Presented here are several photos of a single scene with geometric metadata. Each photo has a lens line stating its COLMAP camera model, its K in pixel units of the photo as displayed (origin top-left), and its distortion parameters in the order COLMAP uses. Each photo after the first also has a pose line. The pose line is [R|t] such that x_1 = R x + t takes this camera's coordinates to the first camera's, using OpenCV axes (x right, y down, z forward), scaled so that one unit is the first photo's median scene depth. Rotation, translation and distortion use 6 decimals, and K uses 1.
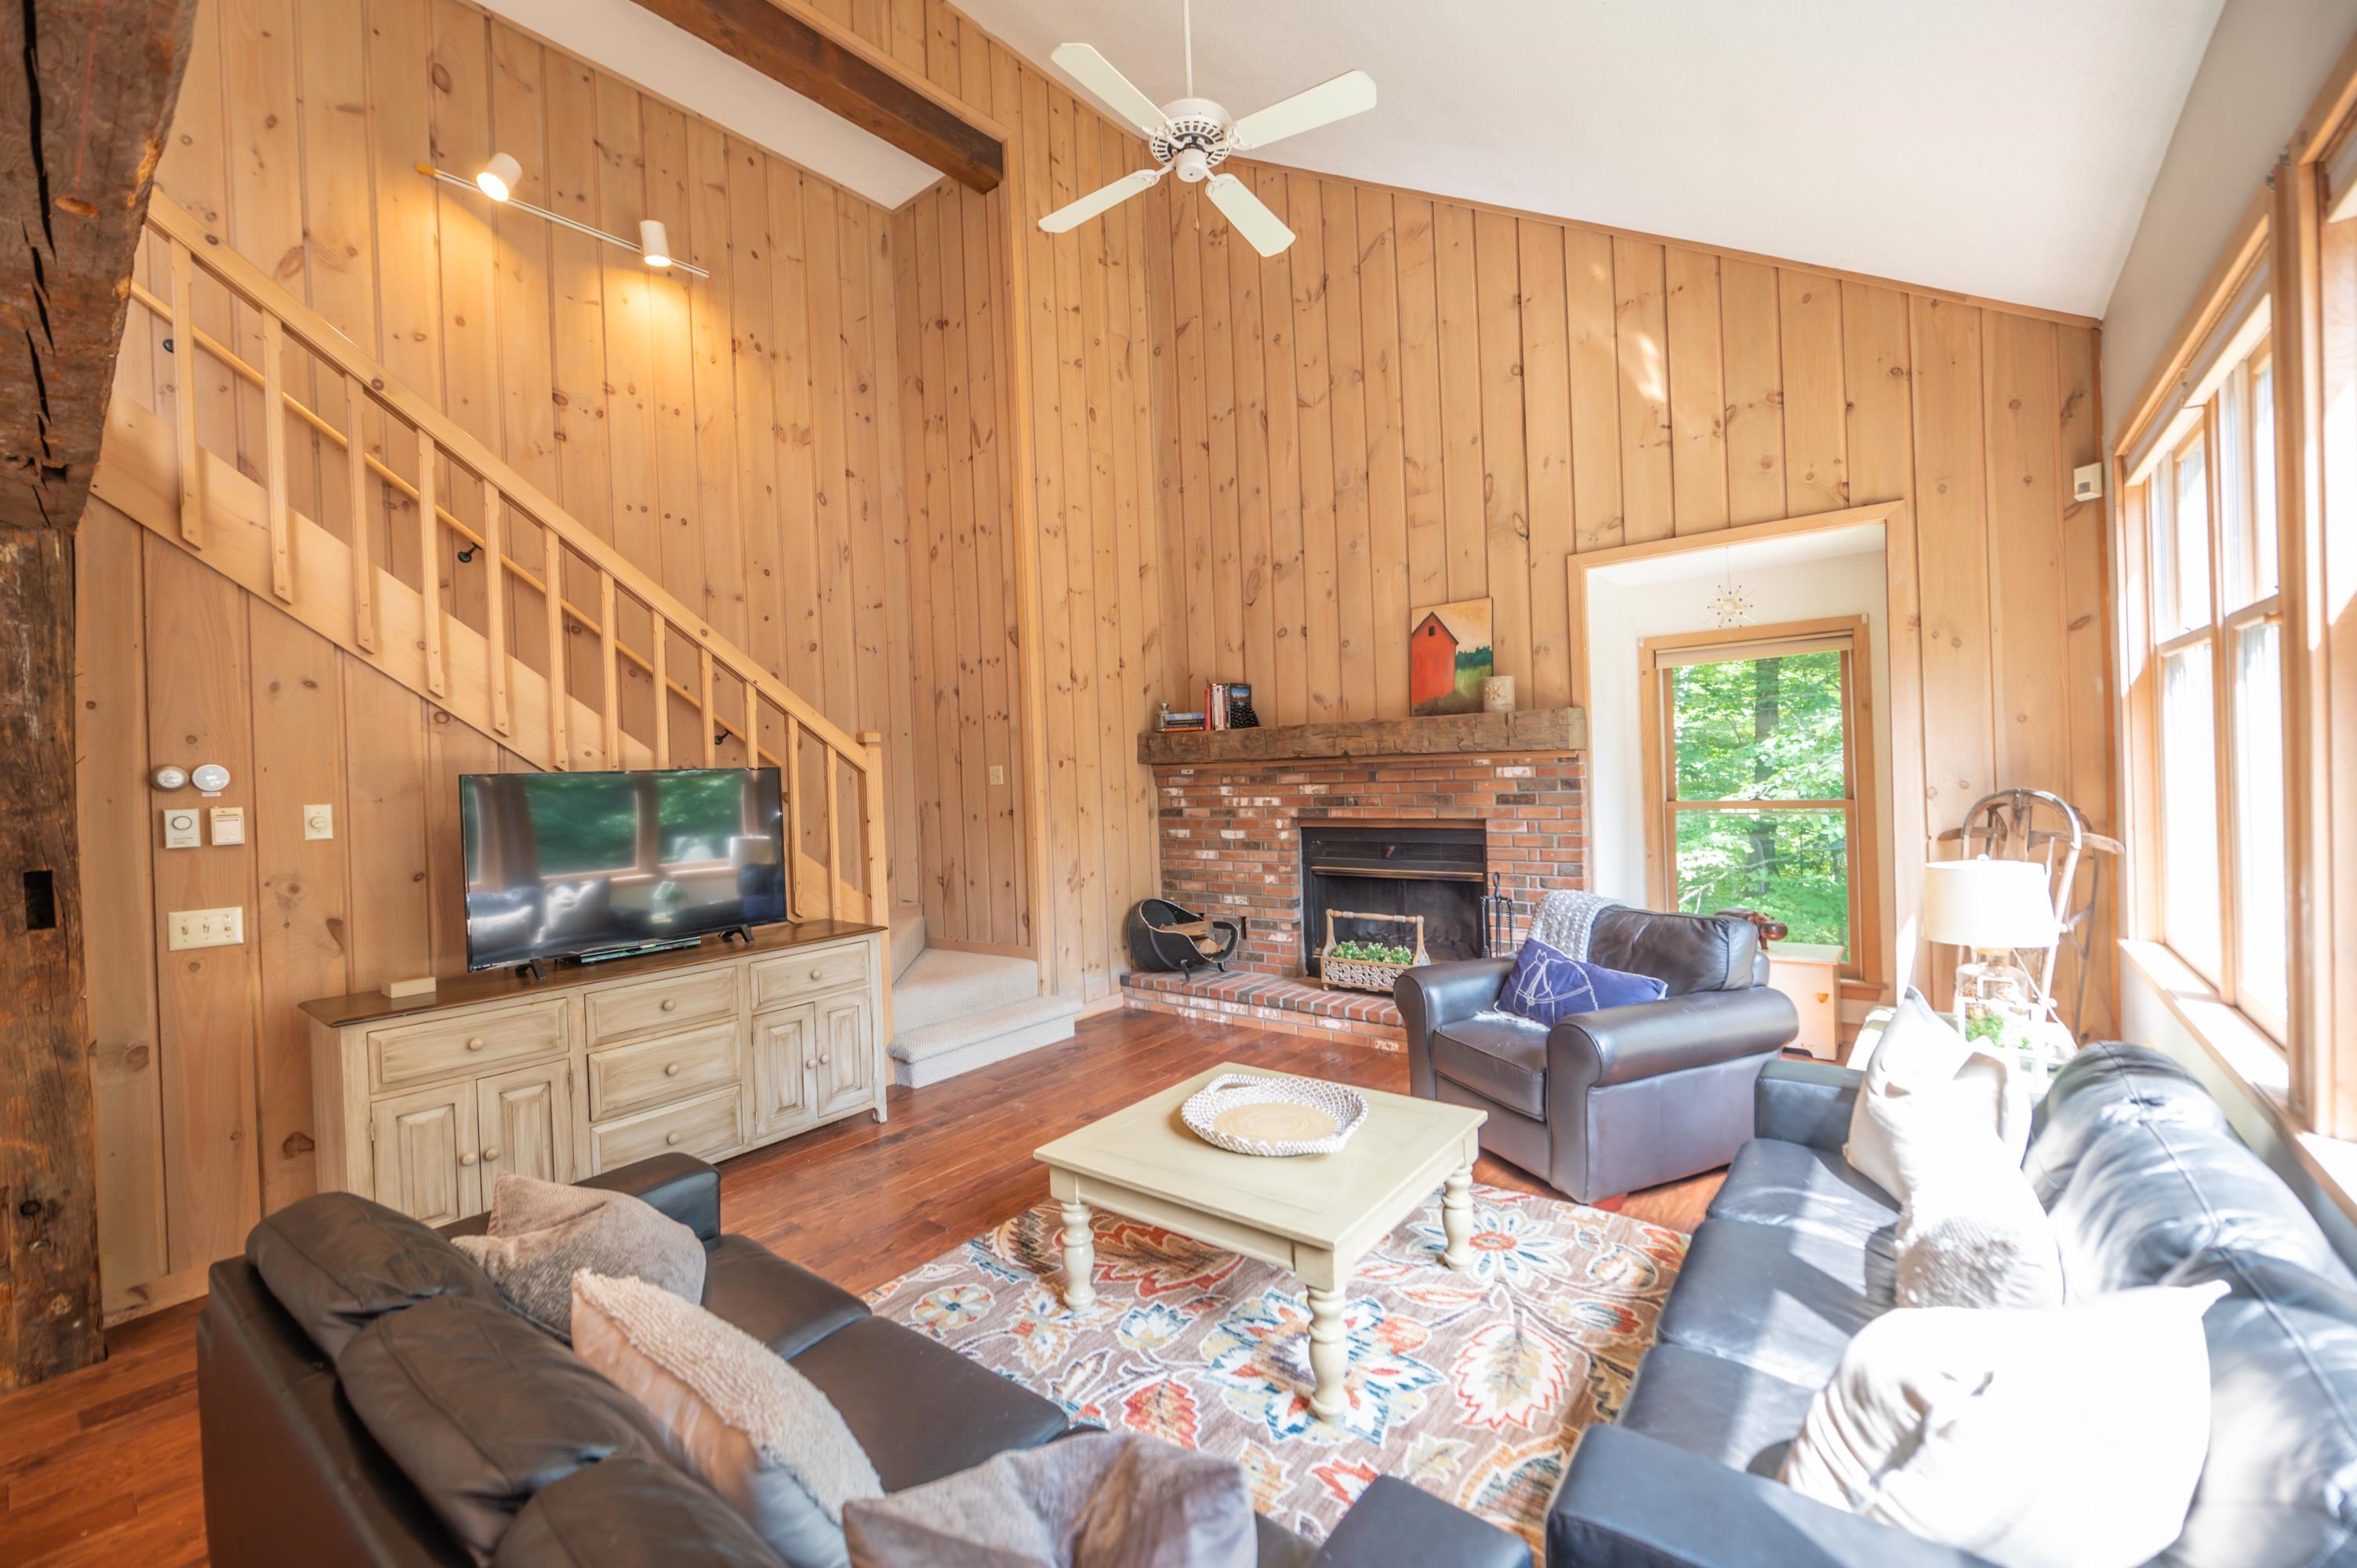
lens RADIAL K [[958.1, 0, 1179.0], [0, 958.1, 772.9], [0, 0, 1]] dist [-0.001803, -0.000225]
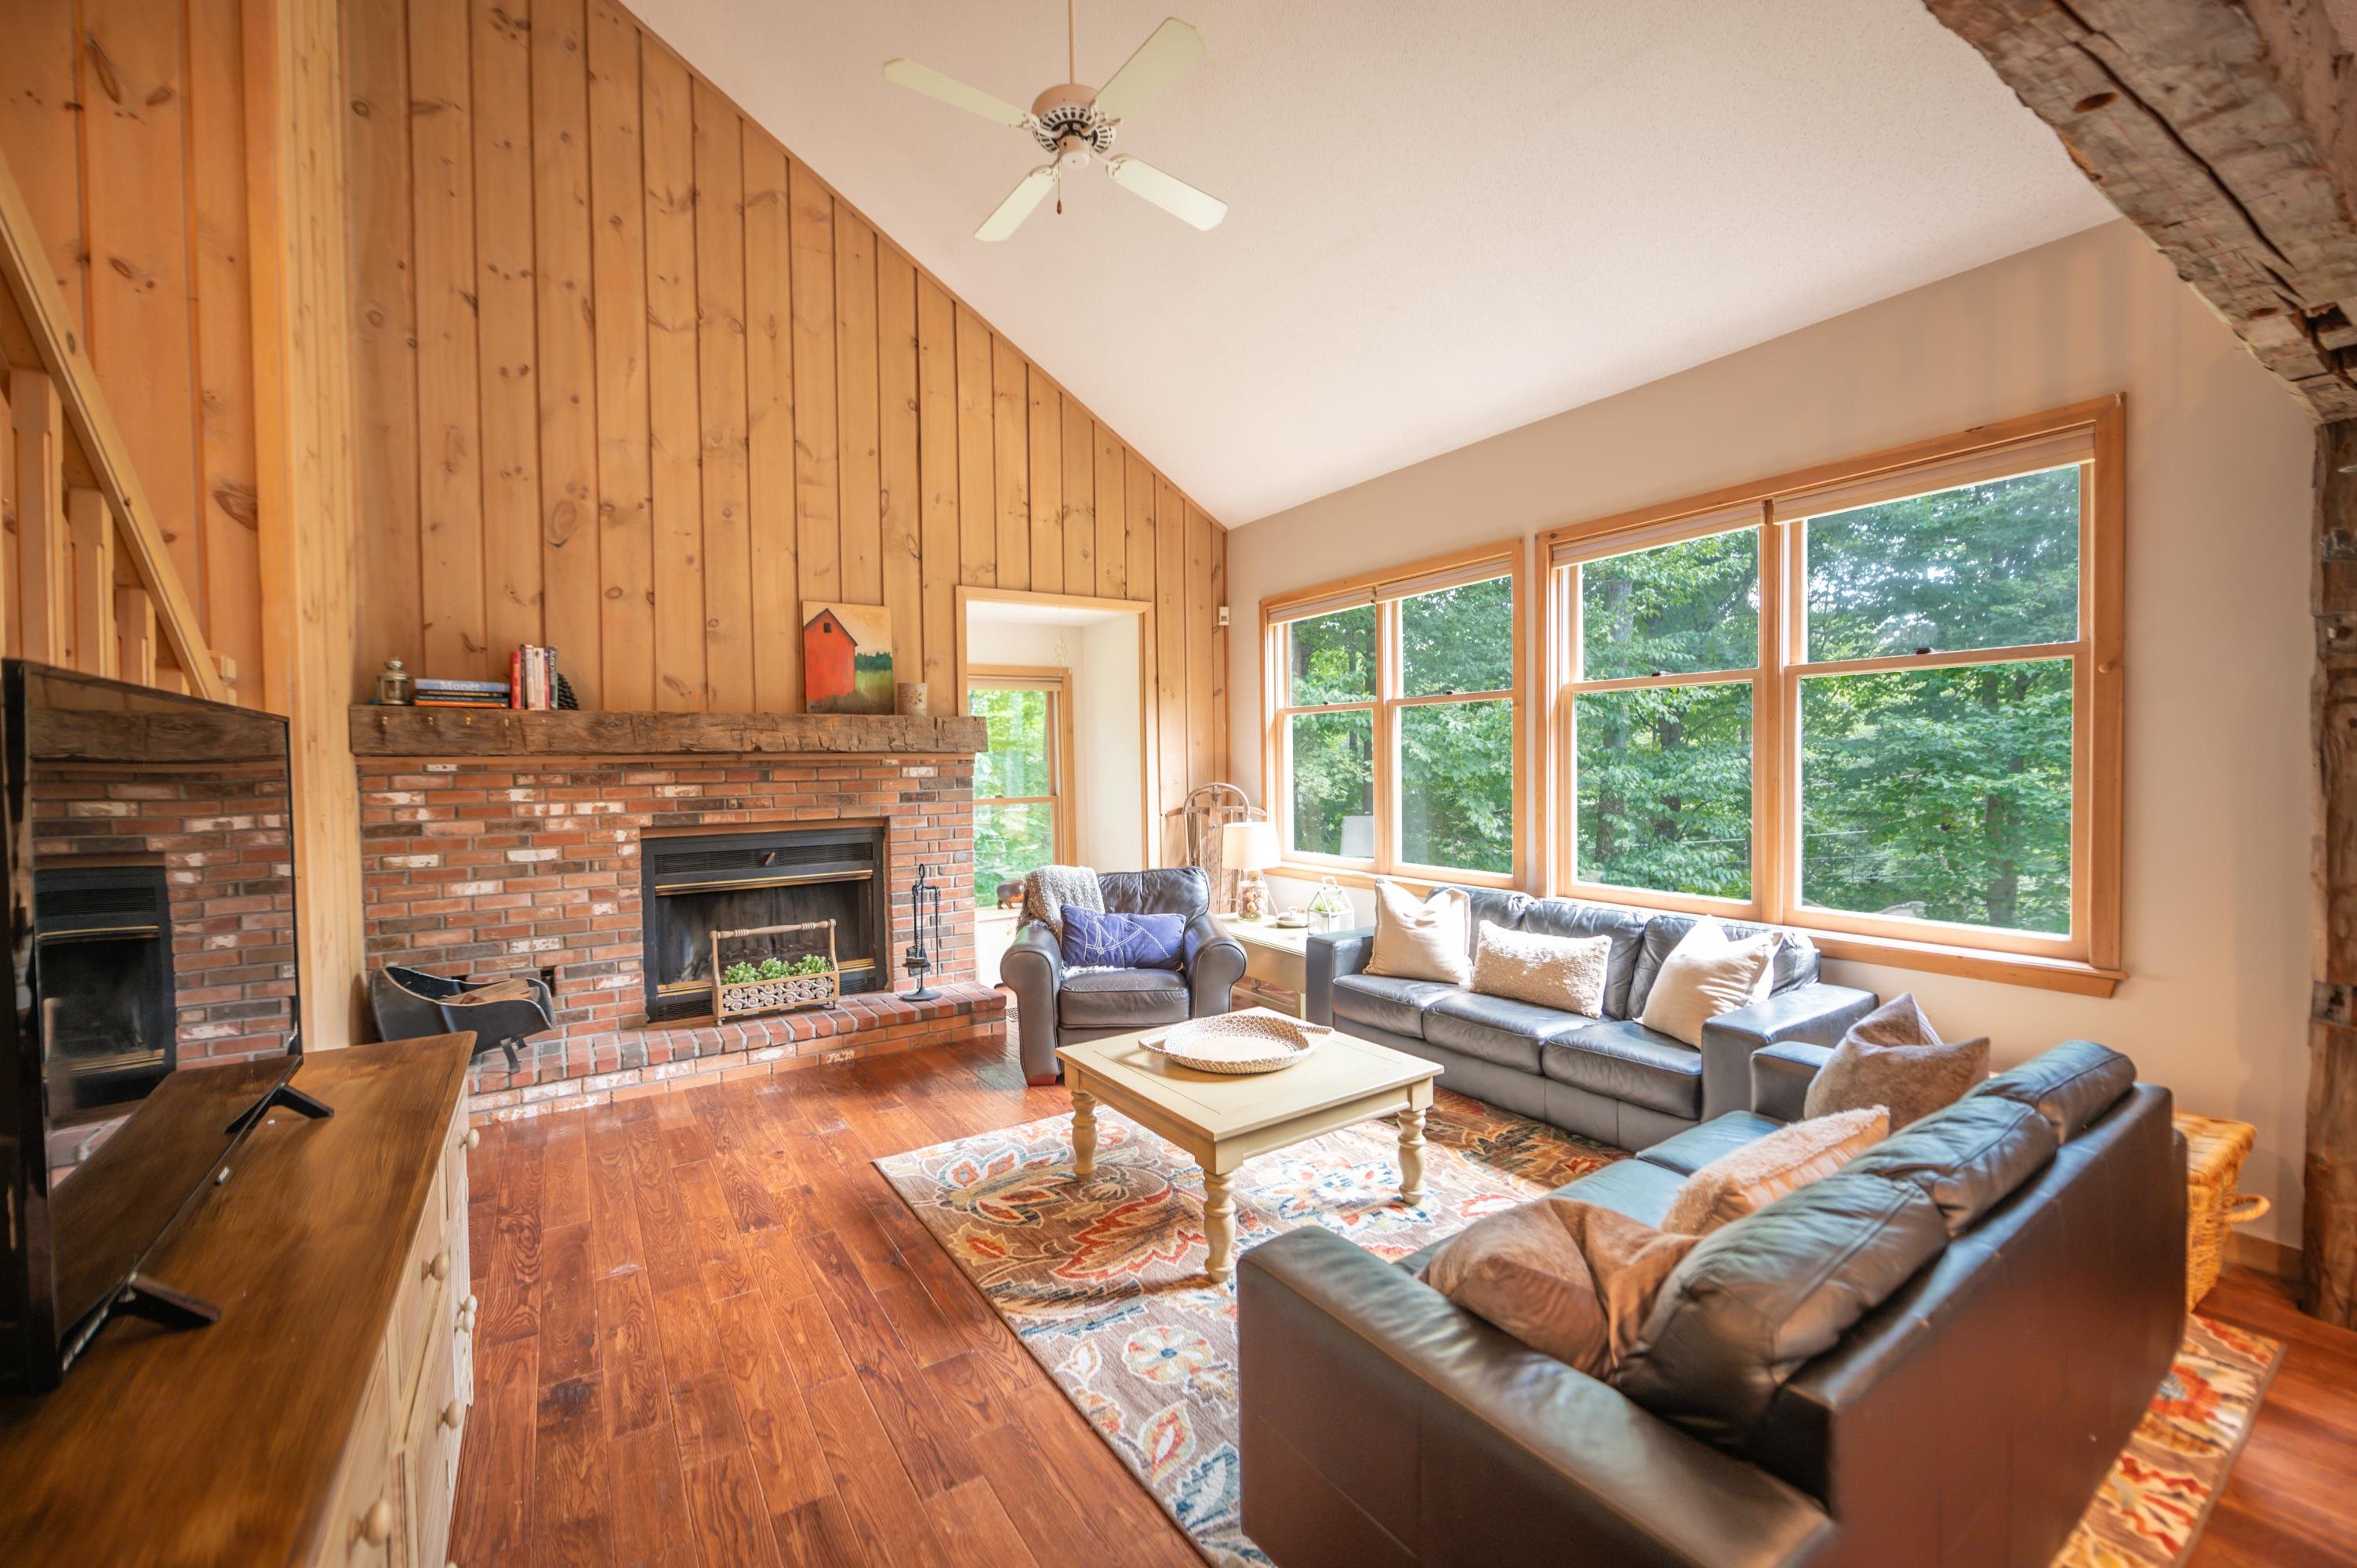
lens RADIAL K [[937.3, 0, 1173.5], [0, 937.3, 777.2], [0, 0, 1]] dist [-0.006970, -0.000286]
pose [[0.313494, 0.015186, 0.949469, -0.506499], [0.006522, 0.999814, -0.018145, 0.023197], [-0.949568, 0.011881, 0.313337, 0.348311]]
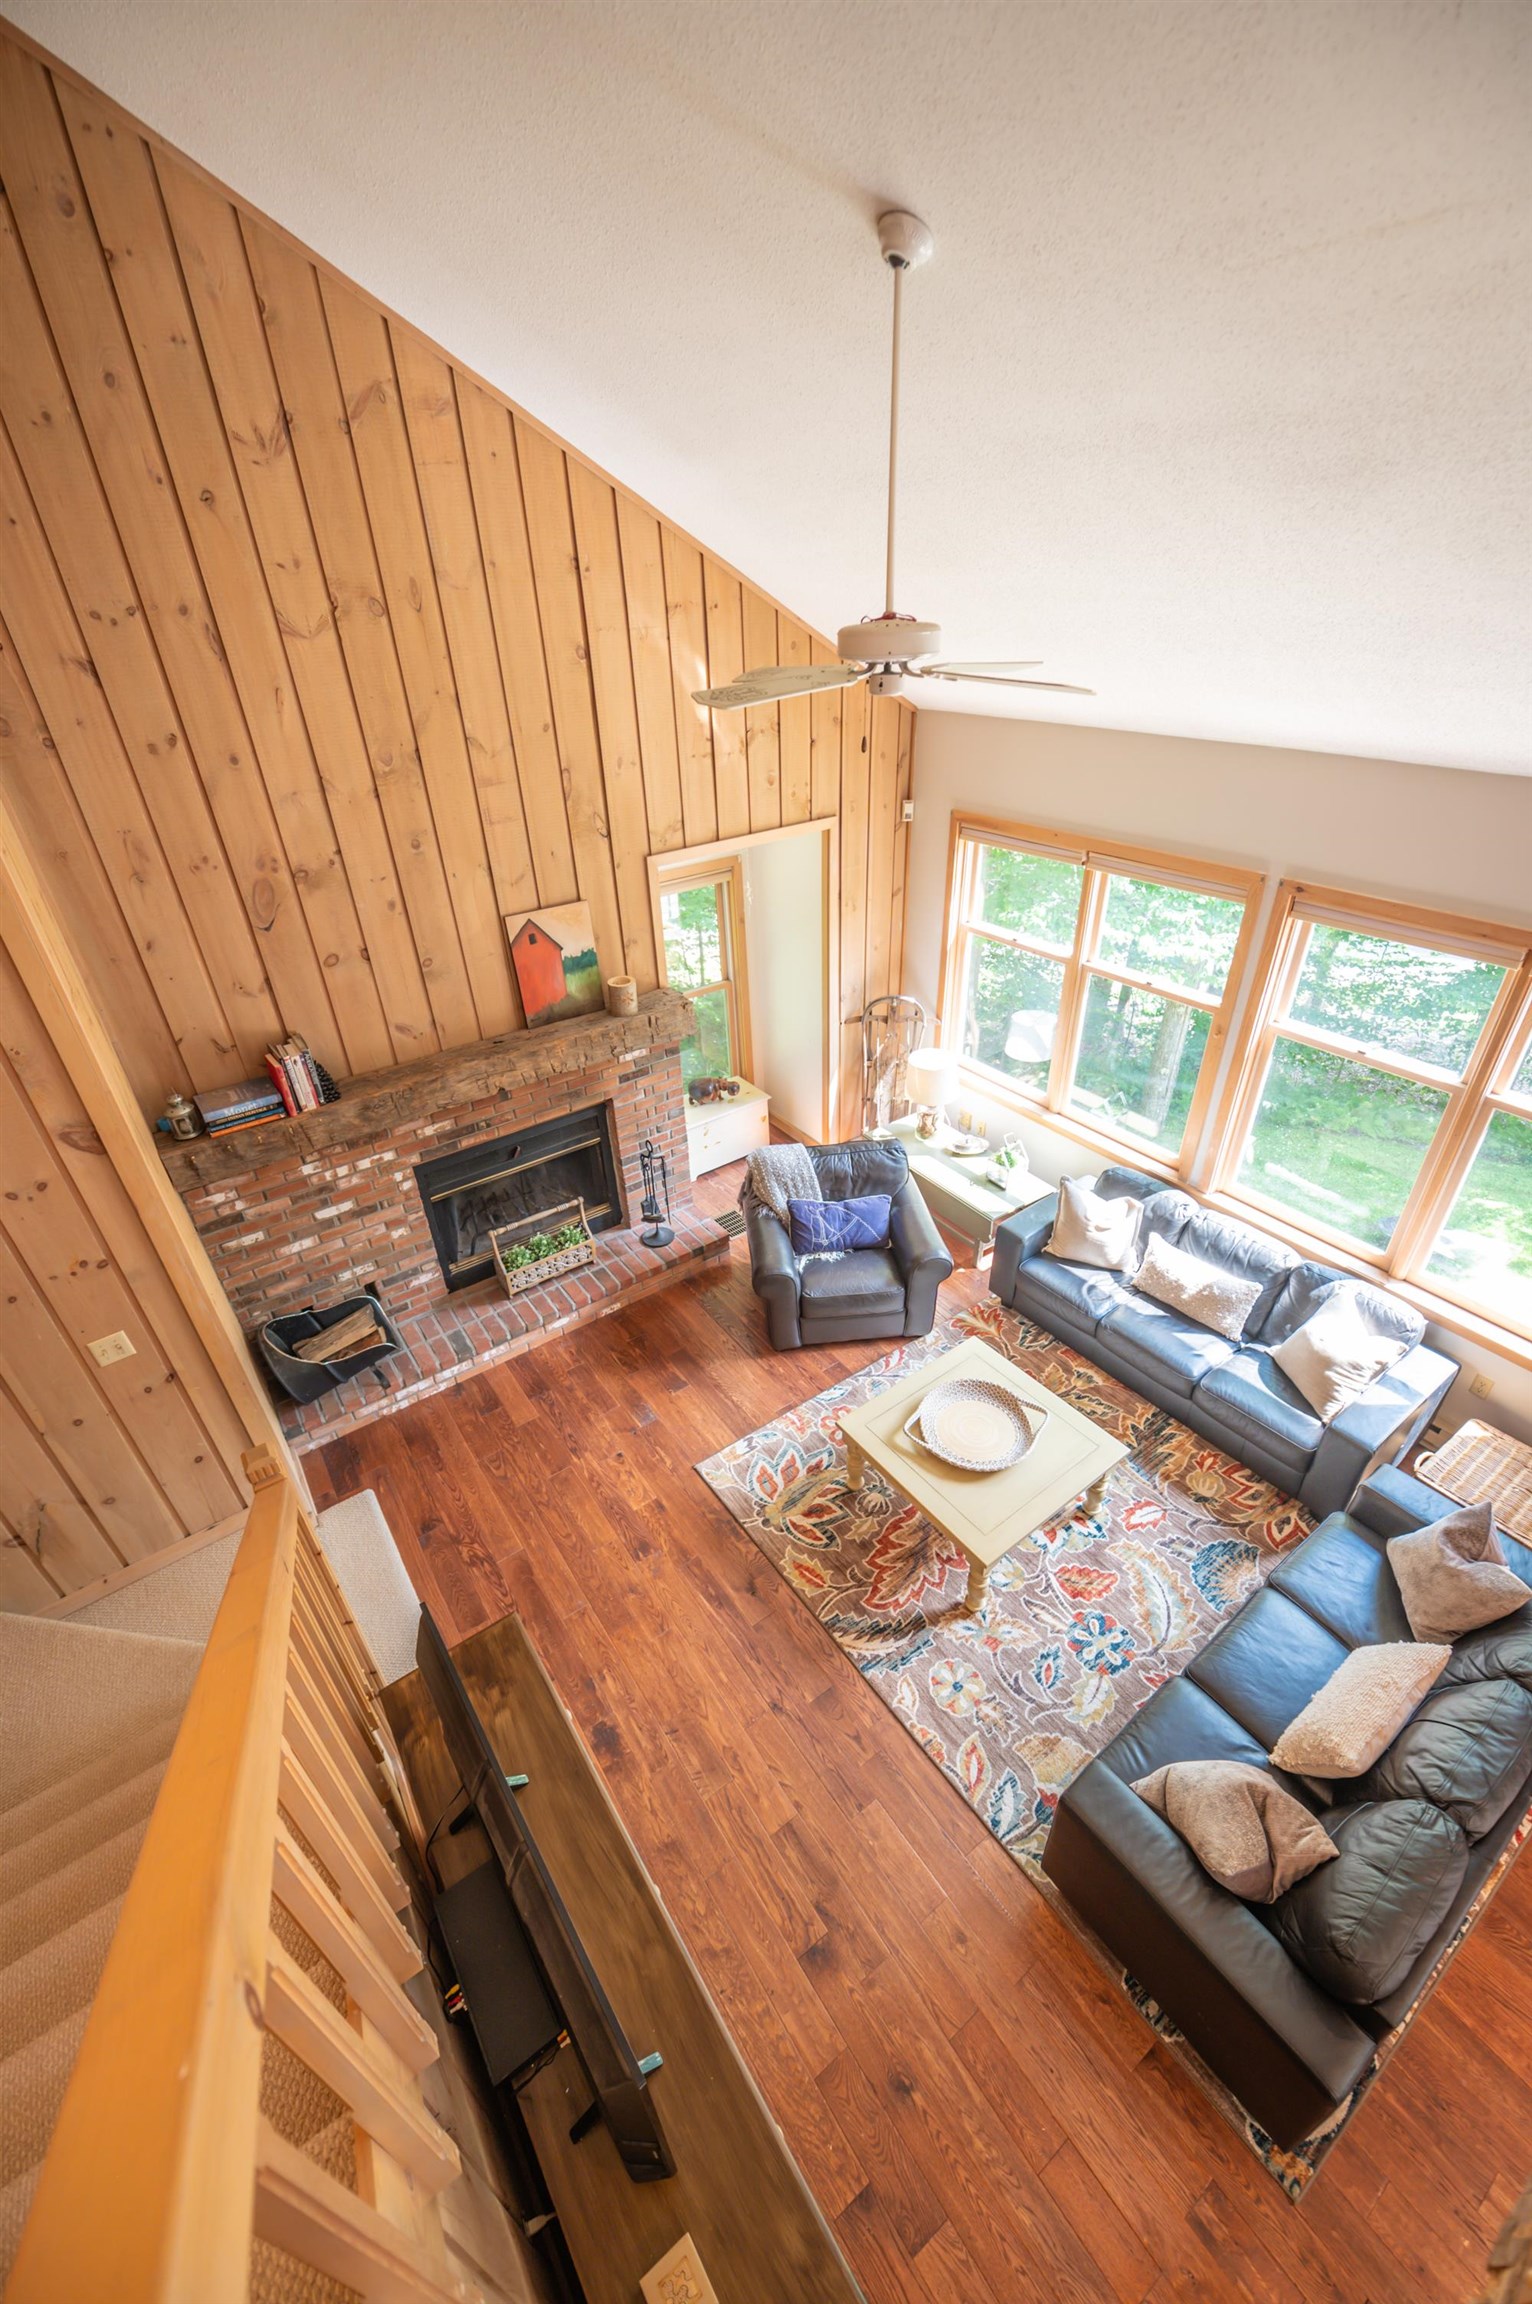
lens RADIAL K [[916.3, 0, 759.0], [0, 916.3, 1154.1], [0, 0, 1]] dist [-0.006970, -0.000286]
pose [[0.285732, -0.487392, 0.825110, -0.508813], [0.030718, 0.865221, 0.500448, -0.394123], [-0.957817, -0.117649, 0.262193, 0.491588]]
